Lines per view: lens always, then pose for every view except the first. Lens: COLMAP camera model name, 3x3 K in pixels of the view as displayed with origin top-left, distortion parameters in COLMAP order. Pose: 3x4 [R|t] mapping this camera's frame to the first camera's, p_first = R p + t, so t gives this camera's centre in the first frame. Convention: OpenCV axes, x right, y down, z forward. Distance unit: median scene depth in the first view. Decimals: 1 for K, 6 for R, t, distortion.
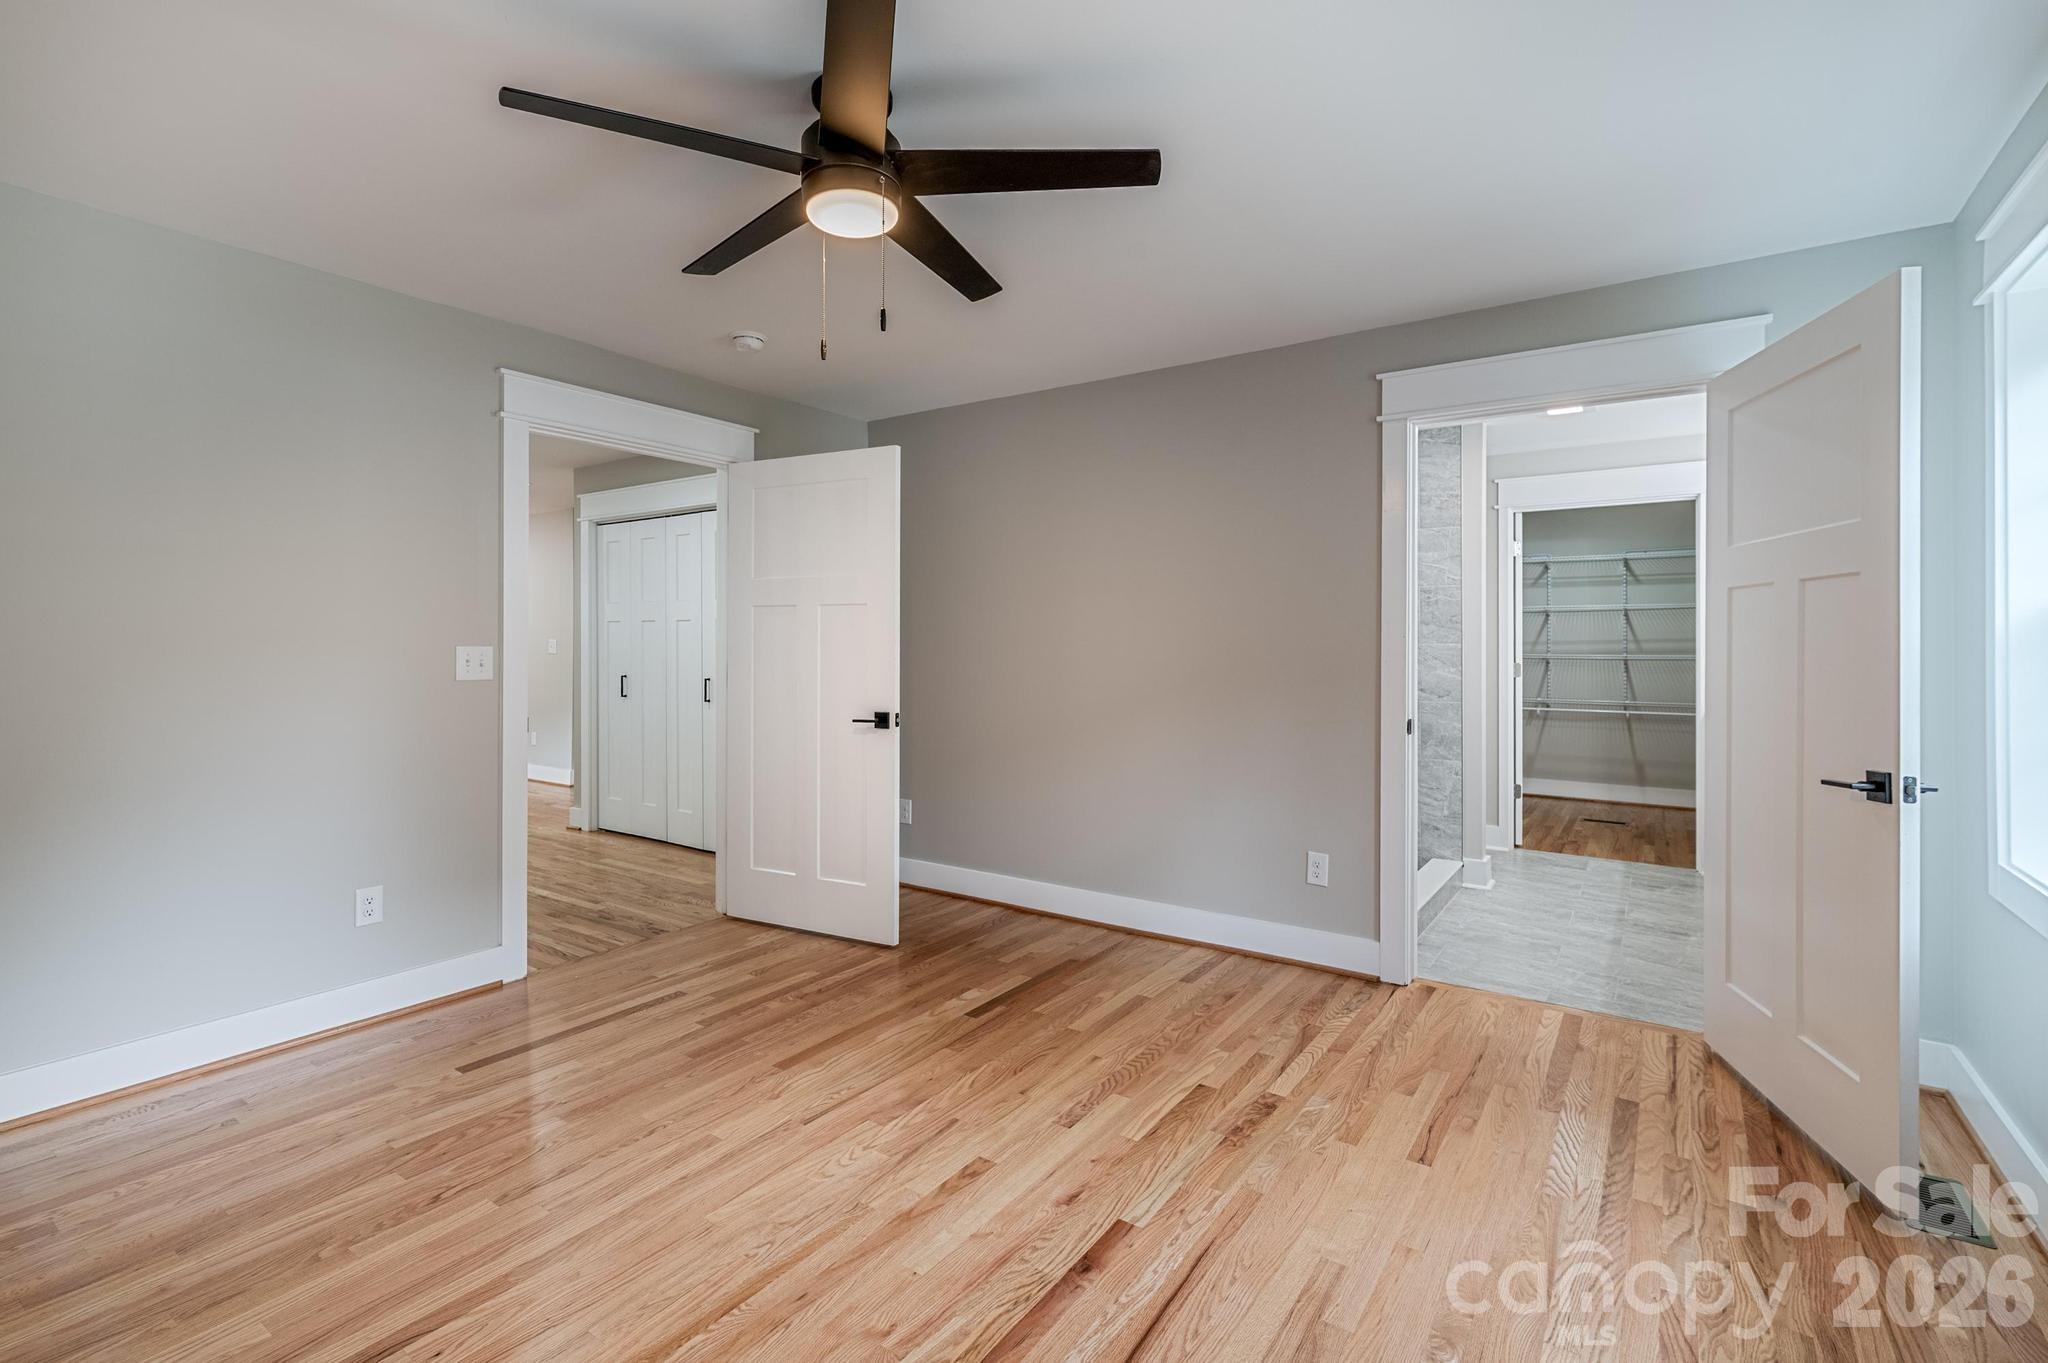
lens RADIAL K [[915.8, 0, 1032.4], [0, 915.8, 651.2], [0, 0, 1]] dist [0.000998, -0.000297]
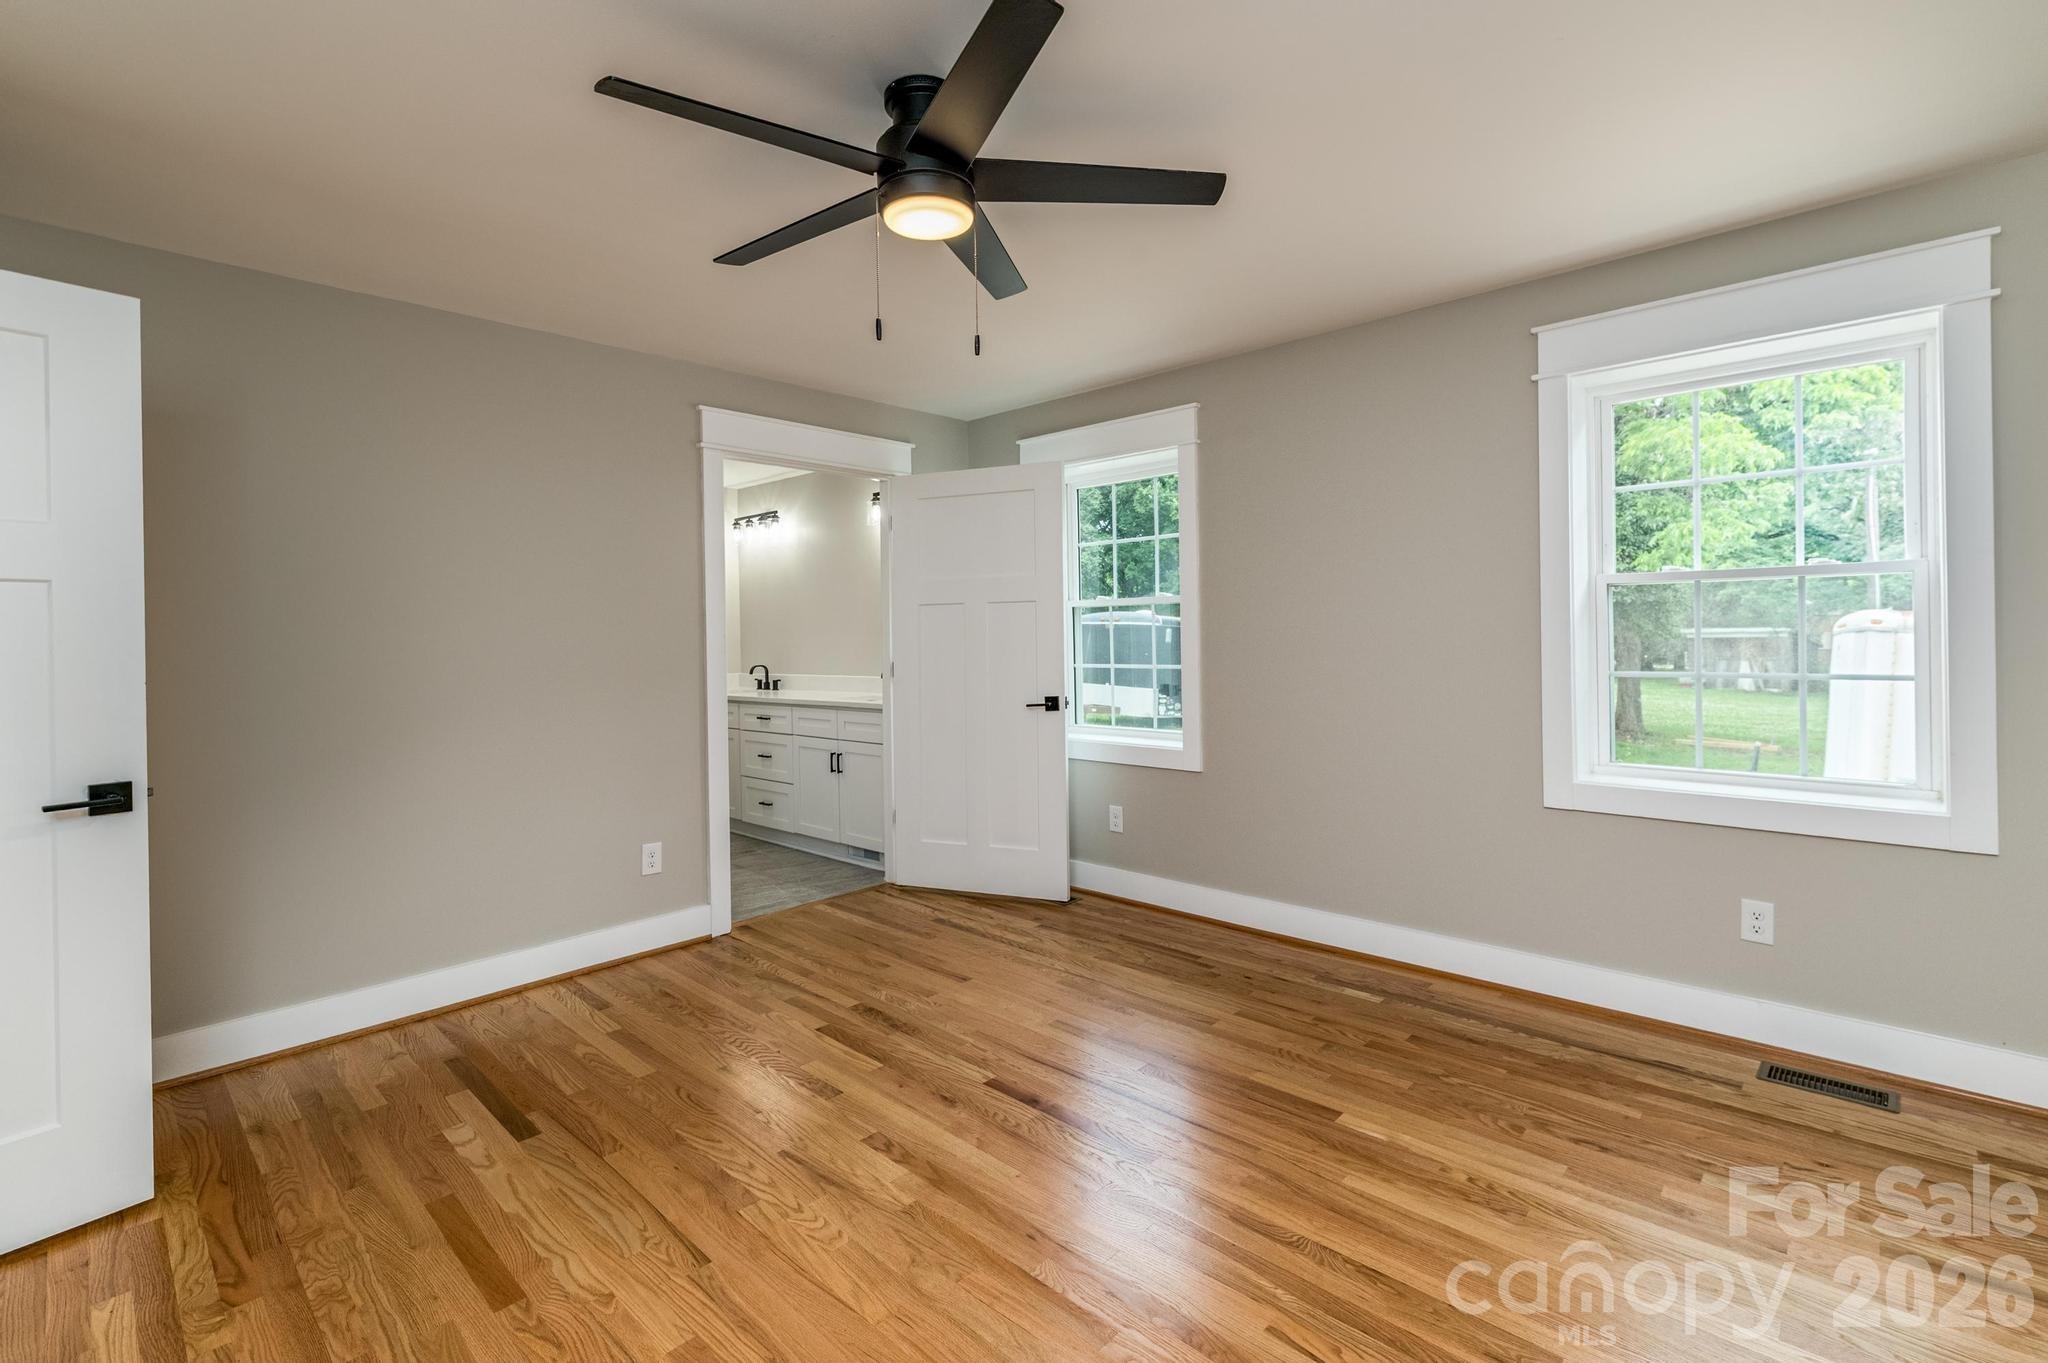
lens RADIAL K [[926.5, 0, 1009.7], [0, 926.5, 660.7], [0, 0, 1]] dist [0.000699, -0.000097]
pose [[0.163613, -0.030620, 0.986049, -0.769884], [0.028138, 0.999256, 0.026361, -0.007769], [-0.986123, 0.023432, 0.164353, 0.480536]]
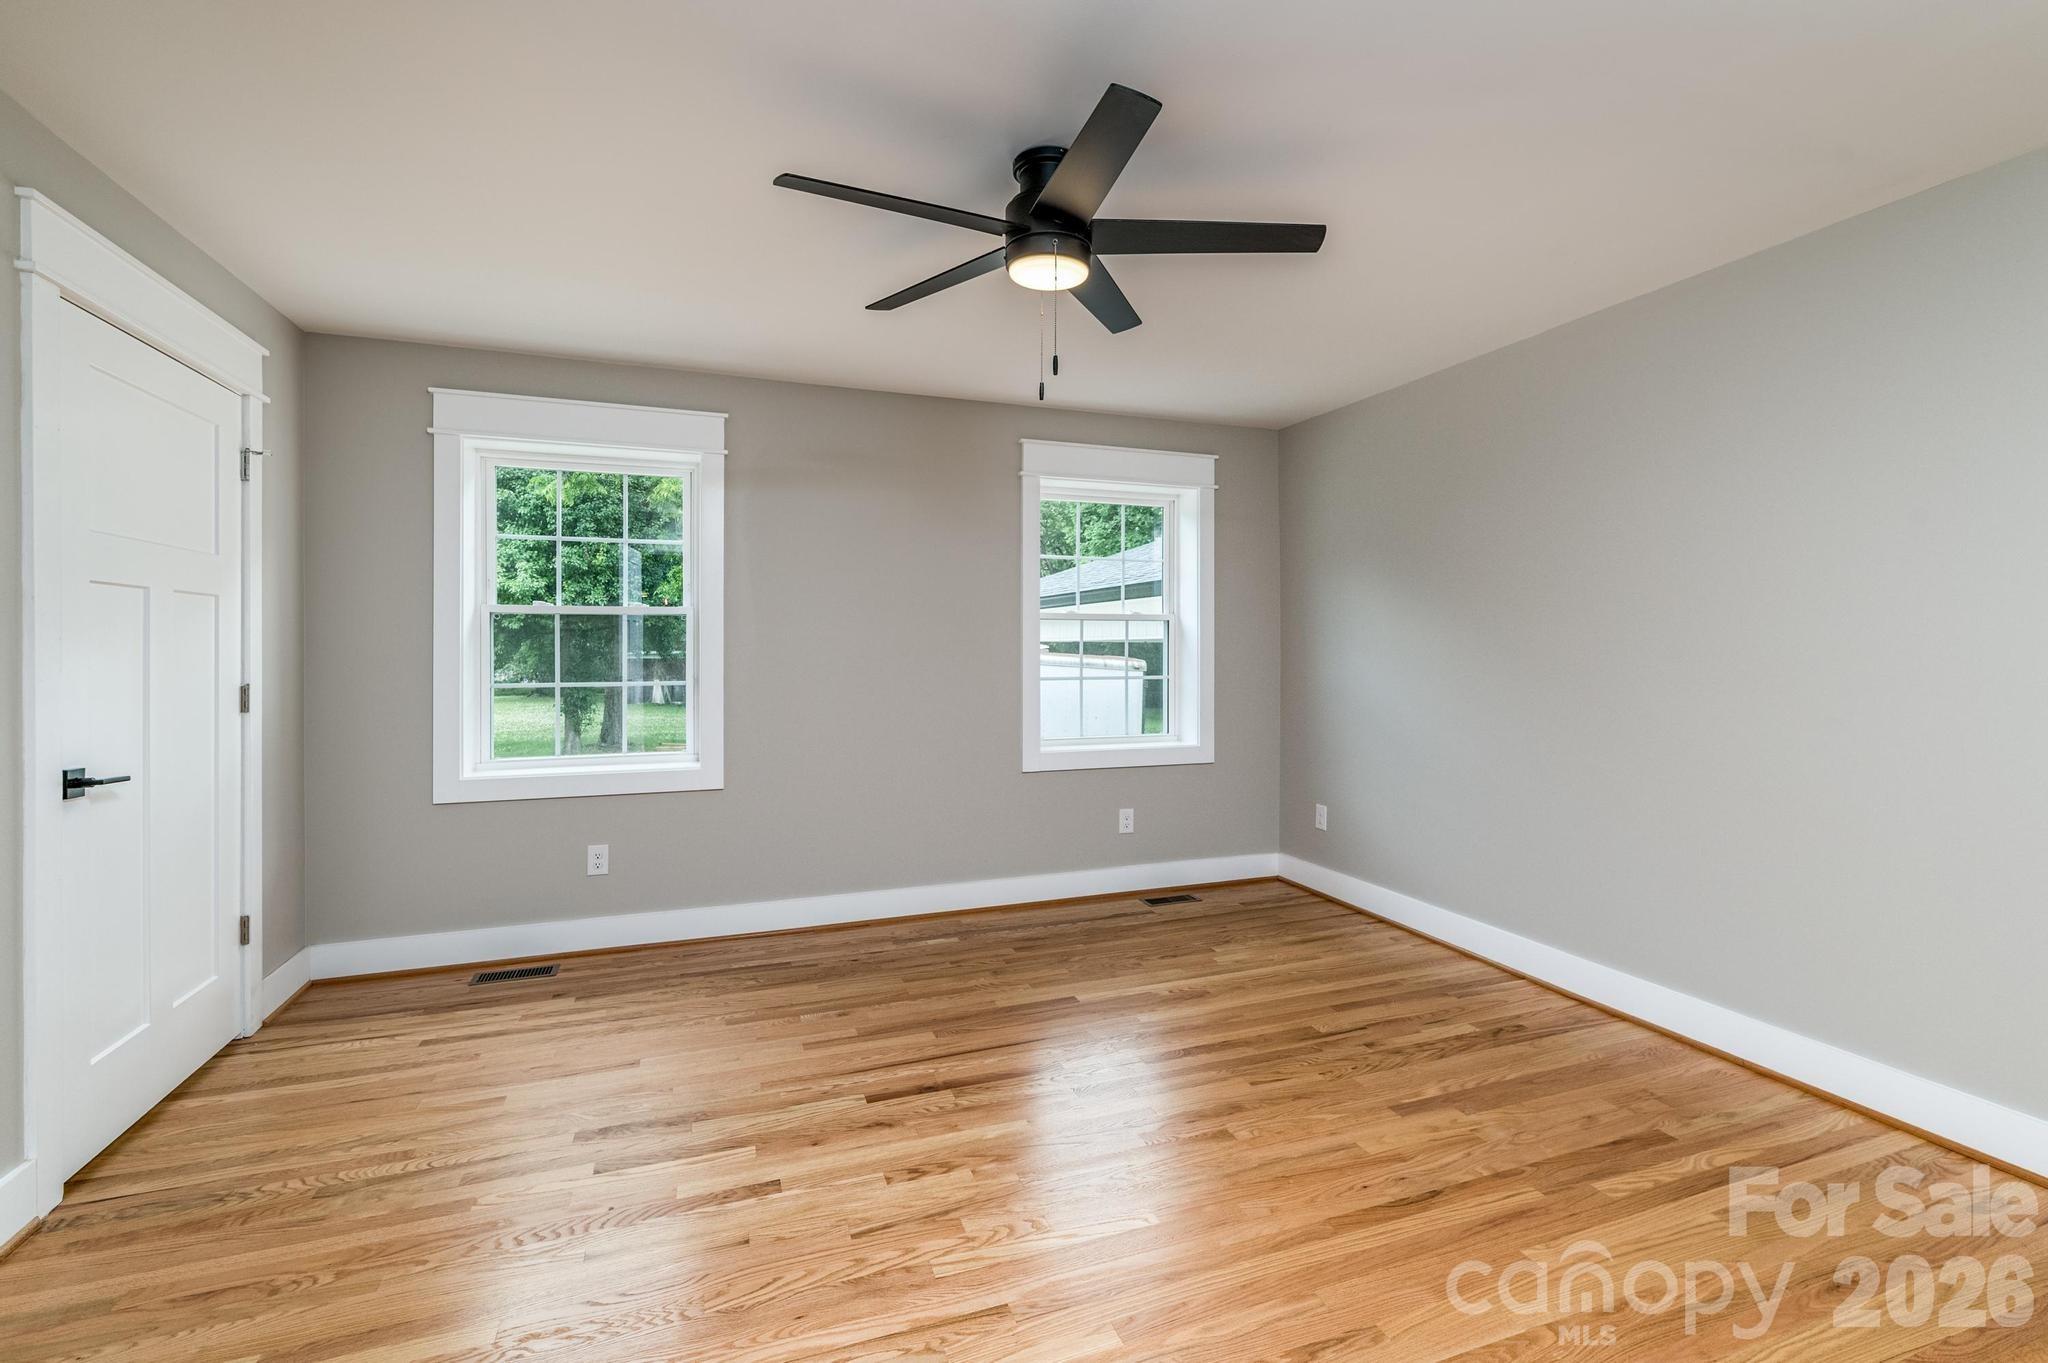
lens RADIAL K [[925.8, 0, 1058.0], [0, 925.8, 676.9], [0, 0, 1]] dist [-0.000714, -0.000215]
pose [[-0.829104, -0.014888, 0.558896, -0.540834], [0.006372, 0.999329, 0.036073, -0.007269], [-0.559058, 0.033470, -0.828453, 1.235862]]
